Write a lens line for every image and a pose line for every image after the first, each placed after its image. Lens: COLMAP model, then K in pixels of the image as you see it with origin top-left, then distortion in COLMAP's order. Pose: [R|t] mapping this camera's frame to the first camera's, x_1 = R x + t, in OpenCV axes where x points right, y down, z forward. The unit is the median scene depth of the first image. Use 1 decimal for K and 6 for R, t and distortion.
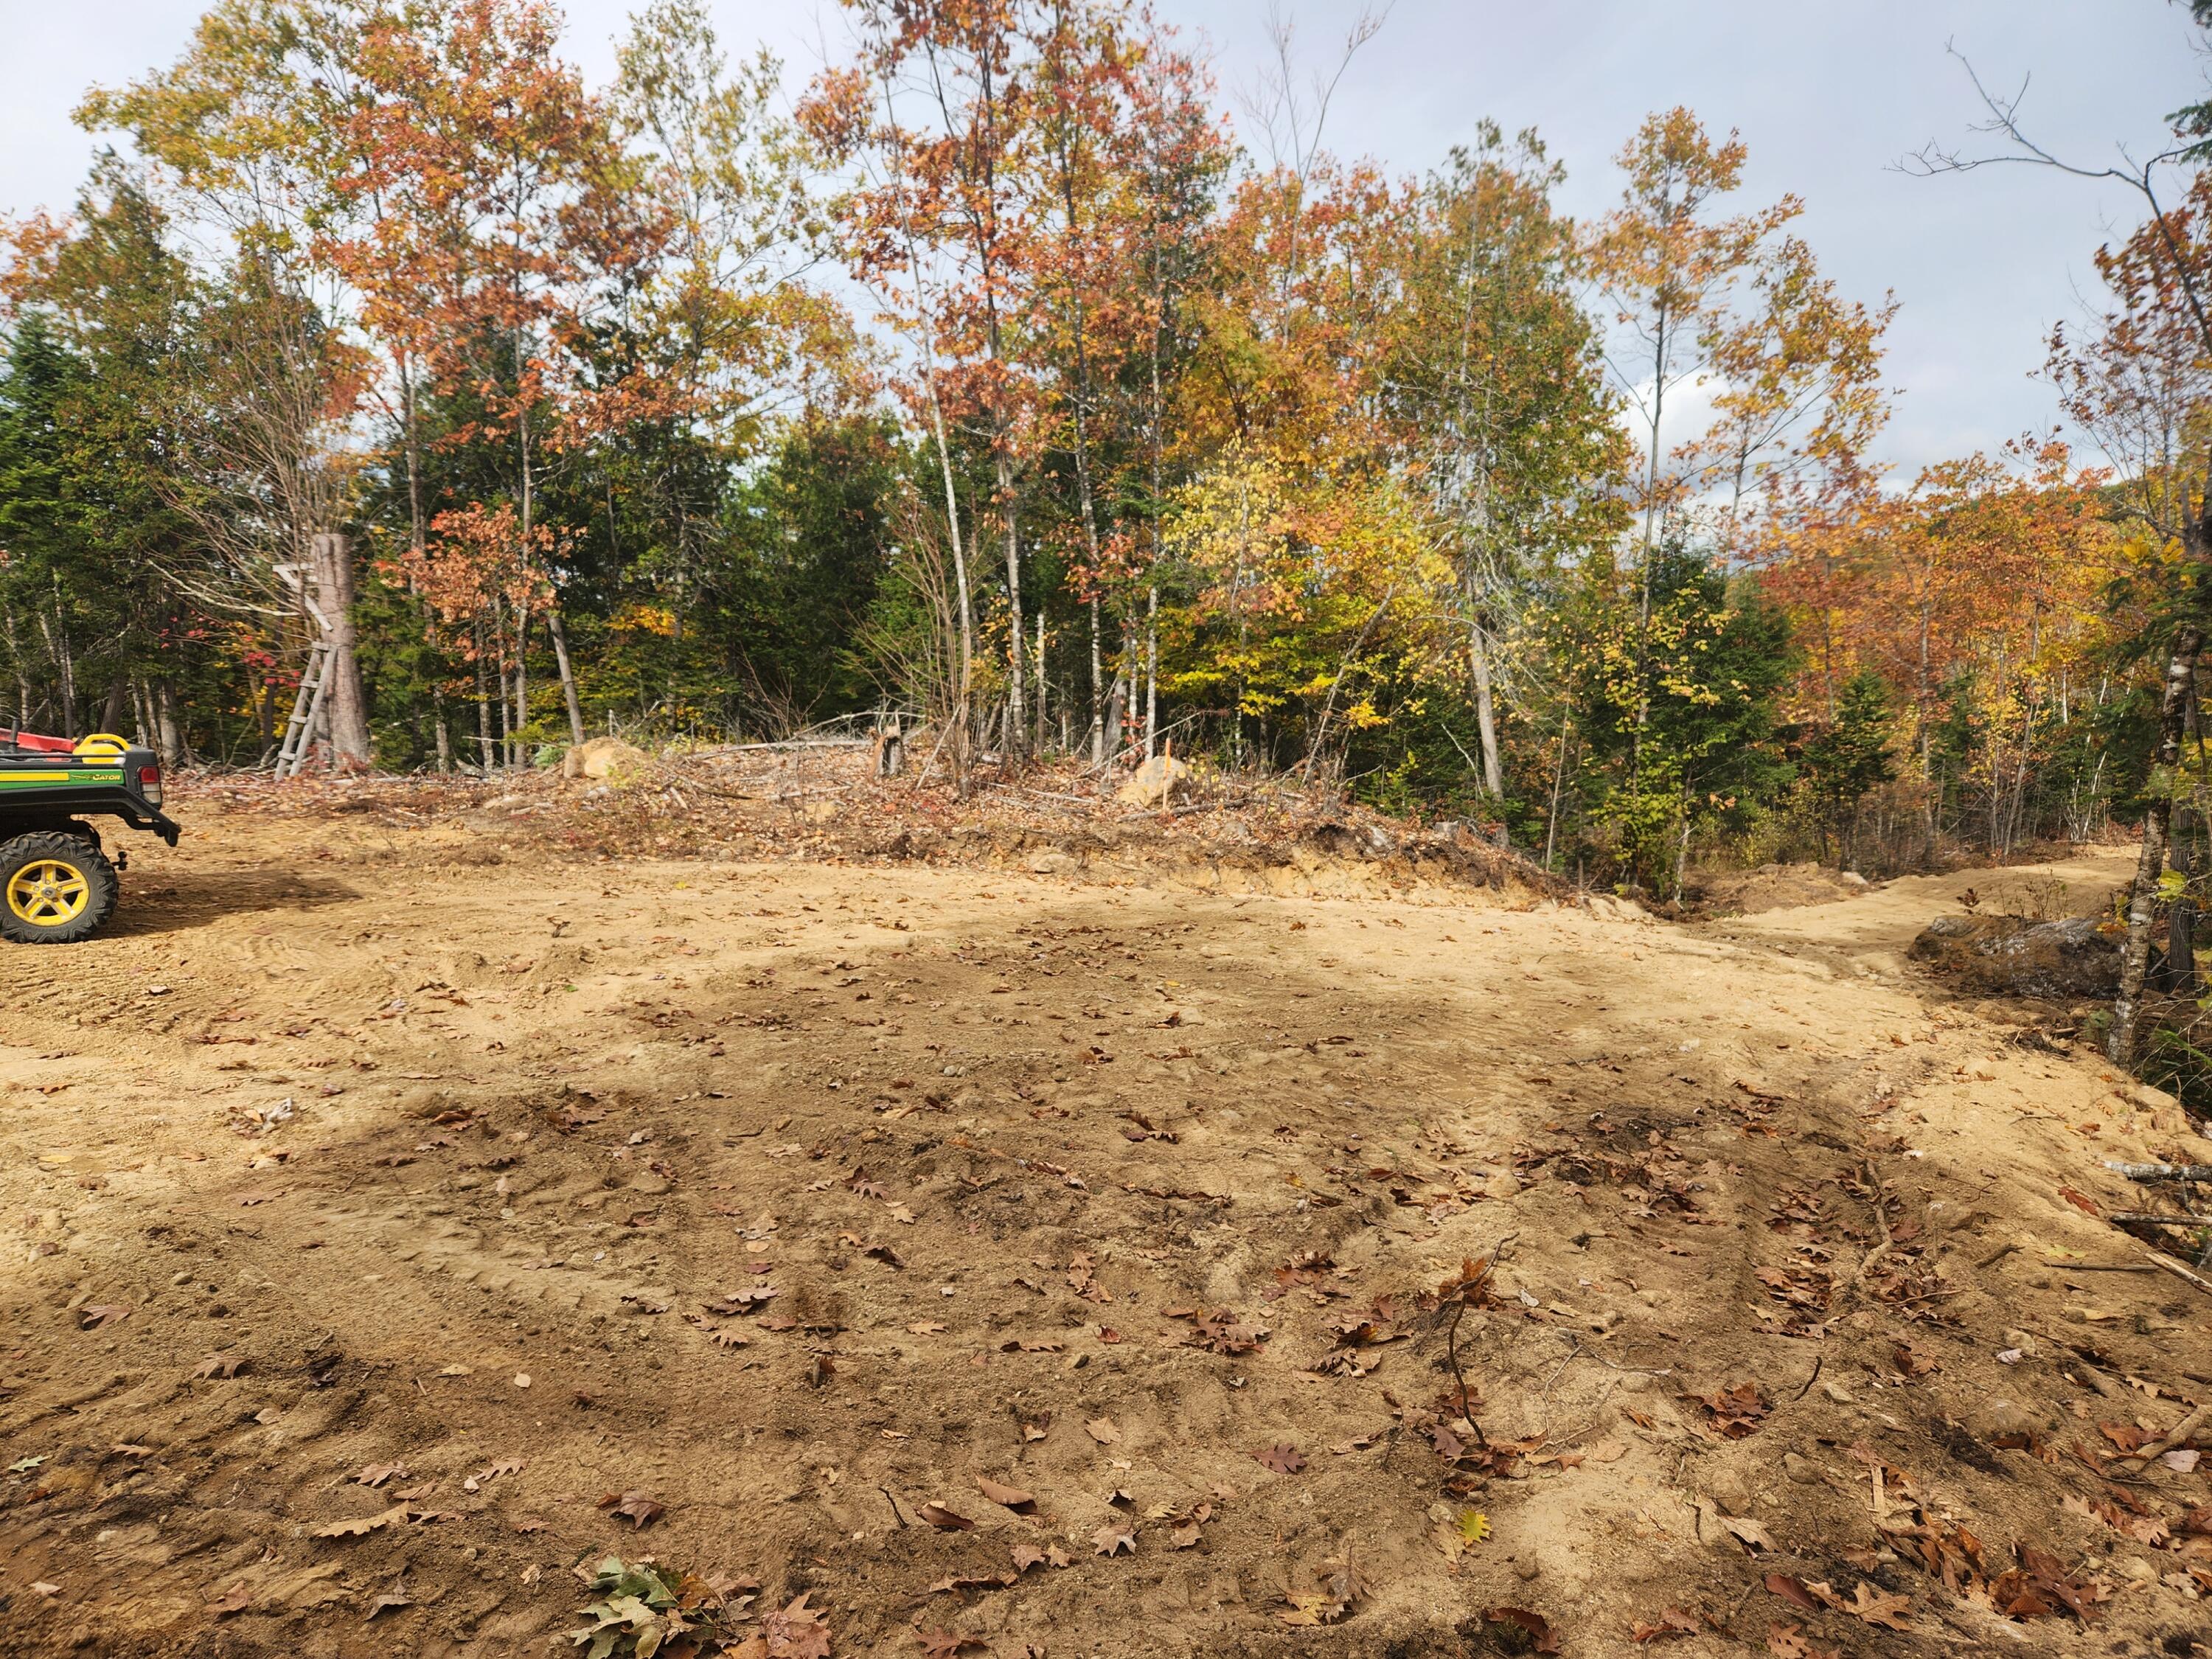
lens RADIAL K [[1500.9, 0, 1105.6], [0, 1500.9, 831.8], [0, 0, 1]] dist [0.077998, -0.063590]
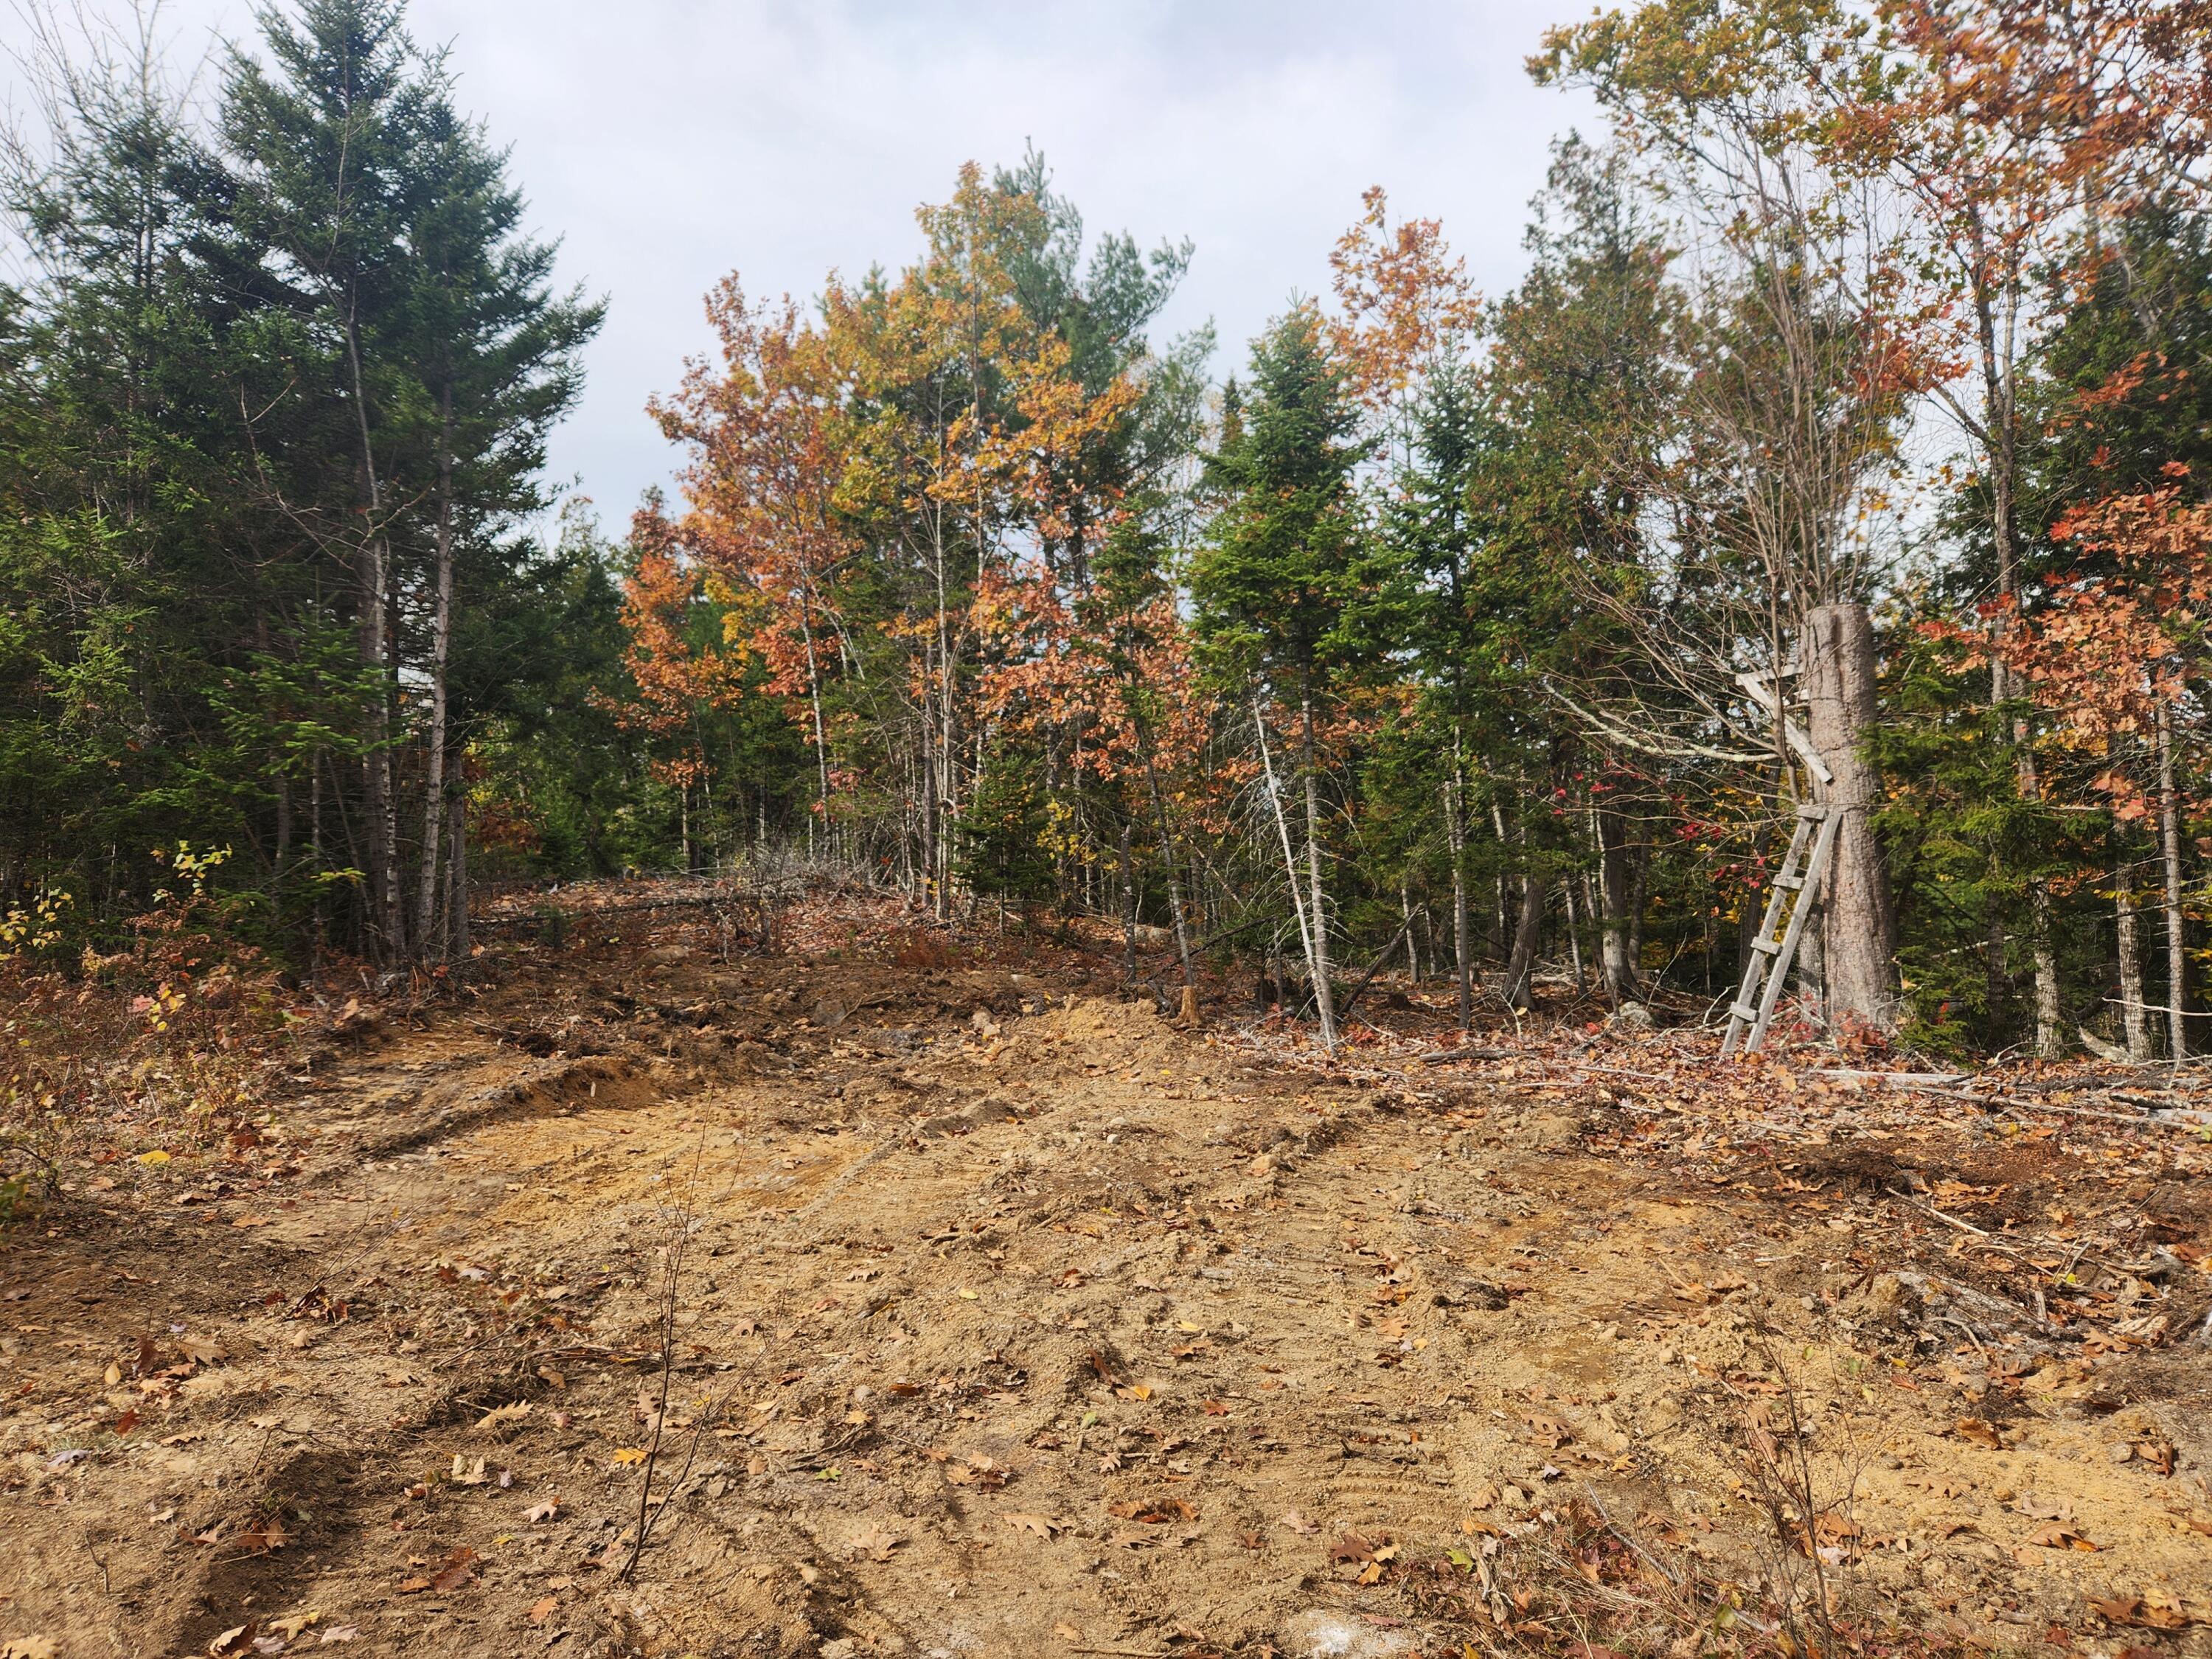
lens RADIAL K [[1500.9, 0, 1105.6], [0, 1500.9, 831.8], [0, 0, 1]] dist [0.077998, -0.063590]
pose [[0.578967, -0.026037, -0.814935, -0.218115], [-0.069628, 0.994260, -0.081234, -0.053154], [0.812373, 0.103774, 0.573831, 0.484944]]
